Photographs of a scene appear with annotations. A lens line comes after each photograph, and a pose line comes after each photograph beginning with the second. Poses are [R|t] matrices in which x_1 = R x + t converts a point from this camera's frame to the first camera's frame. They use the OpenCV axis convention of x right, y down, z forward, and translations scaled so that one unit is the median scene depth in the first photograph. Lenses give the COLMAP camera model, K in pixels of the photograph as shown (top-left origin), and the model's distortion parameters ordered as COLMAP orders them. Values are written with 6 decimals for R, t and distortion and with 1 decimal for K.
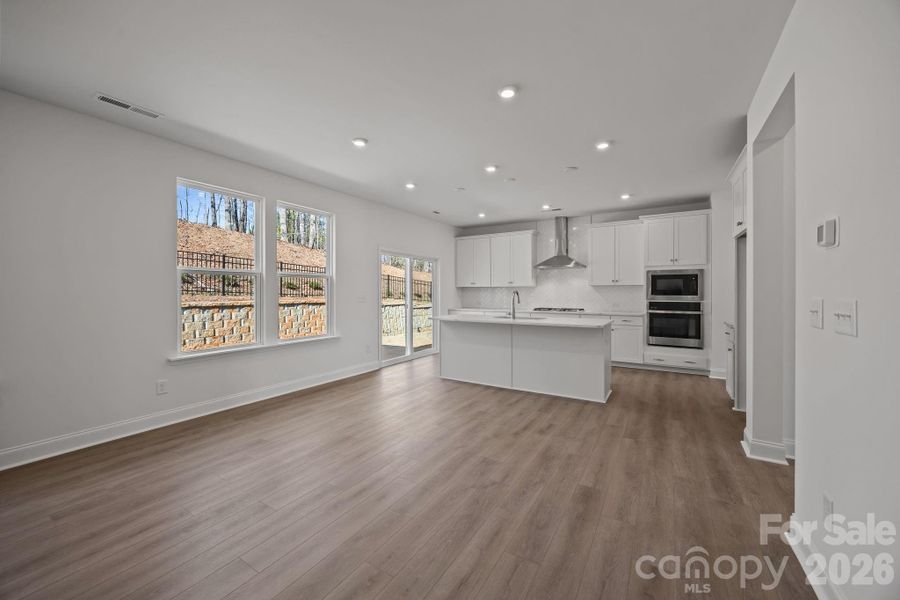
lens RADIAL K [[346.4, 0, 453.4], [0, 346.4, 293.8], [0, 0, 1]] dist [-0.000426, -0.000044]
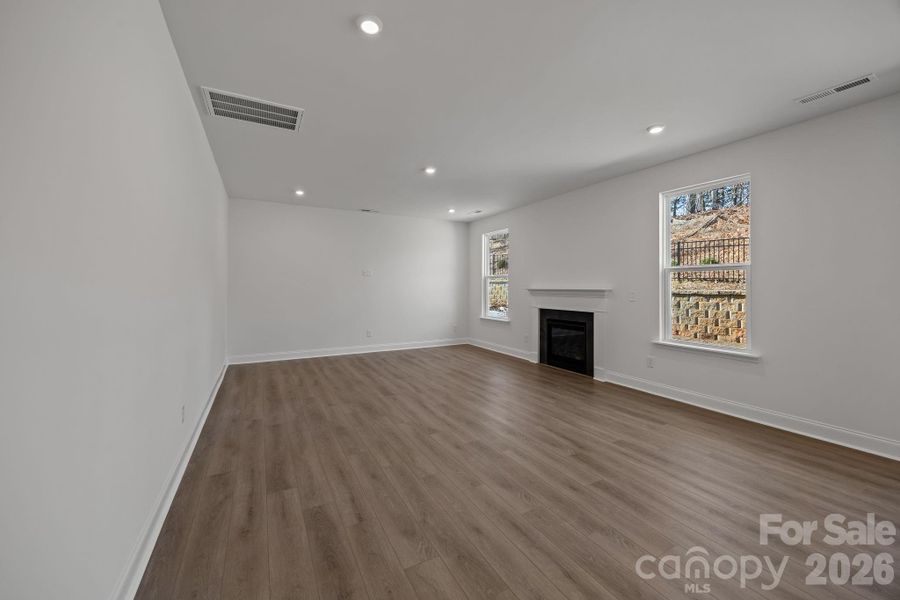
lens RADIAL K [[346.4, 0, 453.4], [0, 346.4, 293.8], [0, 0, 1]] dist [-0.000426, -0.000044]
pose [[-0.475024, 0.030840, -0.879432, 0.444708], [0.009252, 0.999505, 0.030054, -0.000197], [0.879924, 0.006140, -0.475075, 0.848672]]
